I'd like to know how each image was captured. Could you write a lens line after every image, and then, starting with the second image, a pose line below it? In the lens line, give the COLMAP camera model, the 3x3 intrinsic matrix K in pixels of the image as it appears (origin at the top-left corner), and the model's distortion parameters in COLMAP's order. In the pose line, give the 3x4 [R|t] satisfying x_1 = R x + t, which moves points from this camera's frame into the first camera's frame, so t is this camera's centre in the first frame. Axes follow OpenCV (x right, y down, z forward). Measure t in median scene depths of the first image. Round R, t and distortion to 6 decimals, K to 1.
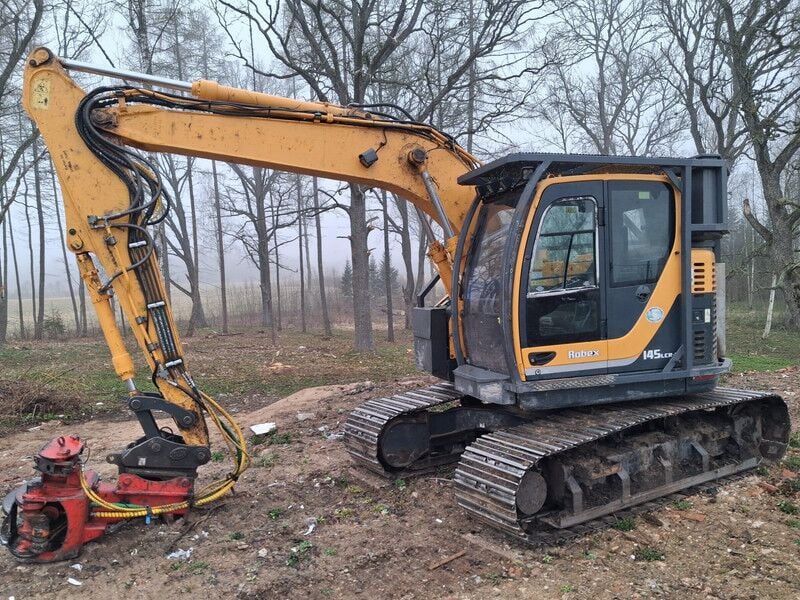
lens RADIAL K [[630.6, 0, 375.7], [0, 630.6, 326.3], [0, 0, 1]] dist [0.061621, -0.094553]
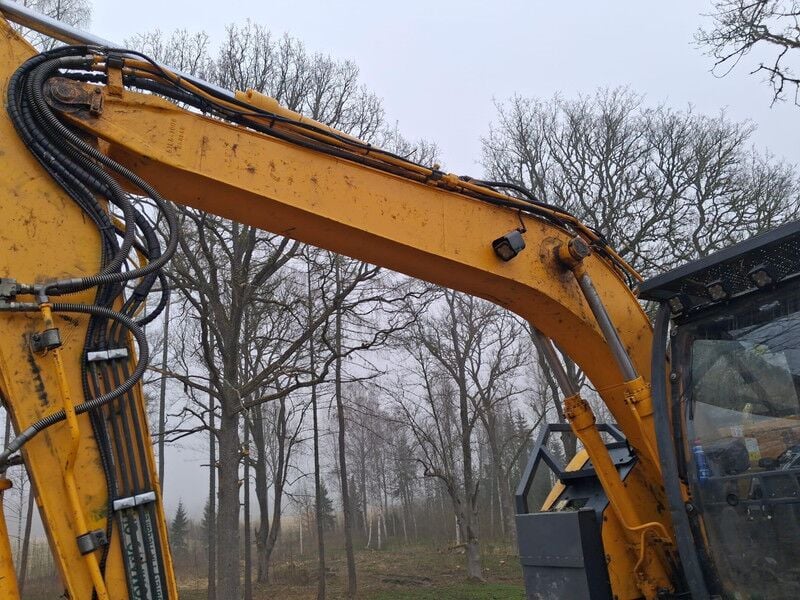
lens RADIAL K [[635.2, 0, 386.5], [0, 635.2, 304.1], [0, 0, 1]] dist [0.101710, -0.153379]
pose [[0.965974, 0.048259, 0.254096, -0.298245], [0.055105, 0.921480, -0.384498, 0.018303], [-0.252700, 0.385417, 0.887466, 0.537732]]
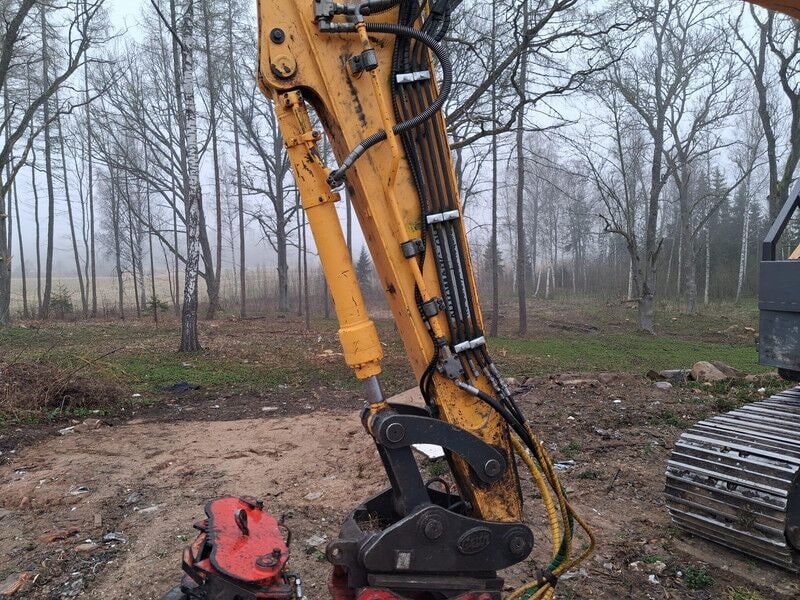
lens RADIAL K [[640.7, 0, 393.0], [0, 640.7, 316.1], [0, 0, 1]] dist [0.042449, -0.056433]
pose [[0.999558, 0.025383, 0.015498, -0.383602], [-0.025392, 0.999678, 0.000356, 0.038311], [-0.015484, -0.000749, 0.999880, 0.535791]]
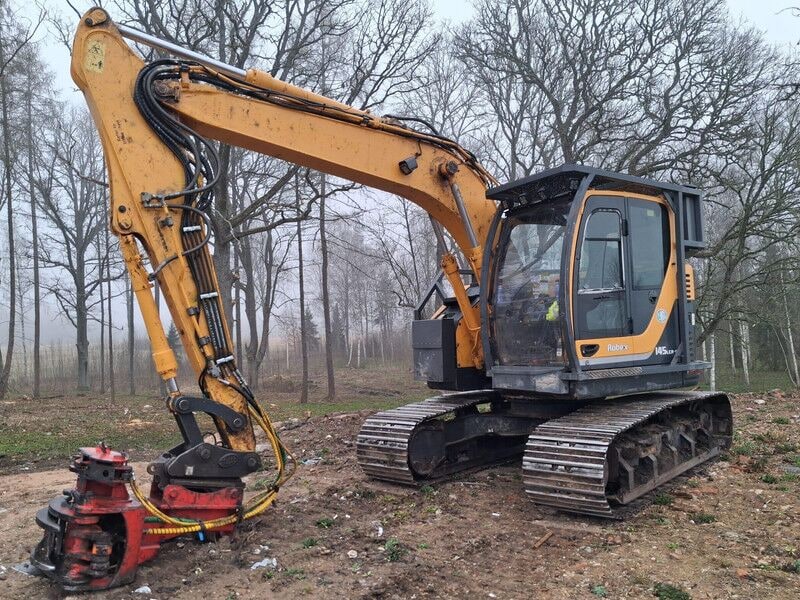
lens RADIAL K [[629.6, 0, 397.1], [0, 629.6, 319.5], [0, 0, 1]] dist [0.050174, -0.079893]
pose [[0.953558, 0.017639, 0.300693, -0.357747], [0.016233, 0.993824, -0.109777, 0.104727], [-0.300773, 0.109559, 0.947382, 0.056468]]
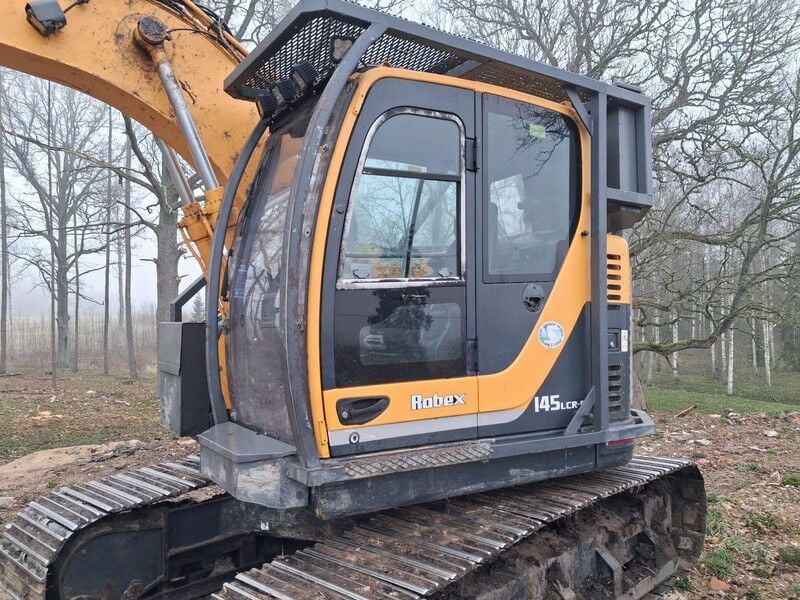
lens RADIAL K [[645.6, 0, 398.3], [0, 645.6, 309.8], [0, 0, 1]] dist [0.076930, -0.122951]
pose [[0.957657, 0.044782, 0.284408, 0.130506], [-0.017456, 0.995043, -0.097897, 0.019479], [-0.287382, 0.088787, 0.953692, 0.461285]]
